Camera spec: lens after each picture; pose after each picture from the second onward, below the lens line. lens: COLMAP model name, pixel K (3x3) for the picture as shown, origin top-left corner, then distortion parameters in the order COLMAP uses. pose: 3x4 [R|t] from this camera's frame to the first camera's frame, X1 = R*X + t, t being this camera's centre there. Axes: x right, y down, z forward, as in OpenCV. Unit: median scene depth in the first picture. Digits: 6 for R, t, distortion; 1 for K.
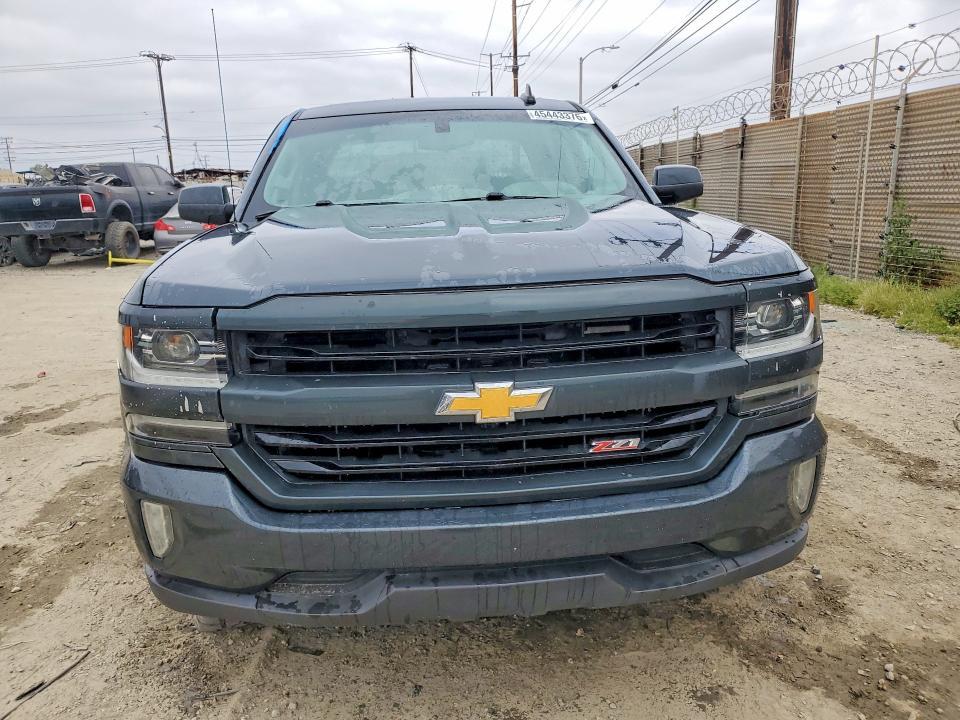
lens RADIAL K [[750.7, 0, 478.7], [0, 750.7, 361.2], [0, 0, 1]] dist [0.003101, 0.000252]
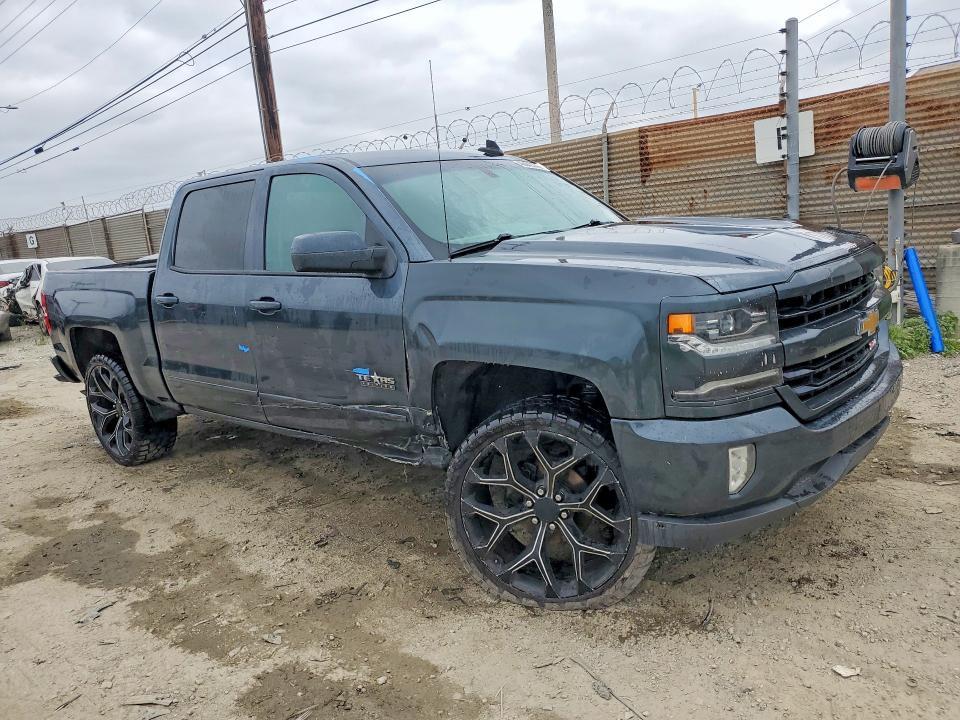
lens RADIAL K [[750.7, 0, 476.1], [0, 750.7, 361.1], [0, 0, 1]] dist [0.003101, 0.000252]
pose [[0.734323, -0.184825, 0.653153, -1.018223], [0.235176, 0.971895, 0.010619, -0.046671], [-0.636759, 0.145808, 0.757151, 0.192489]]
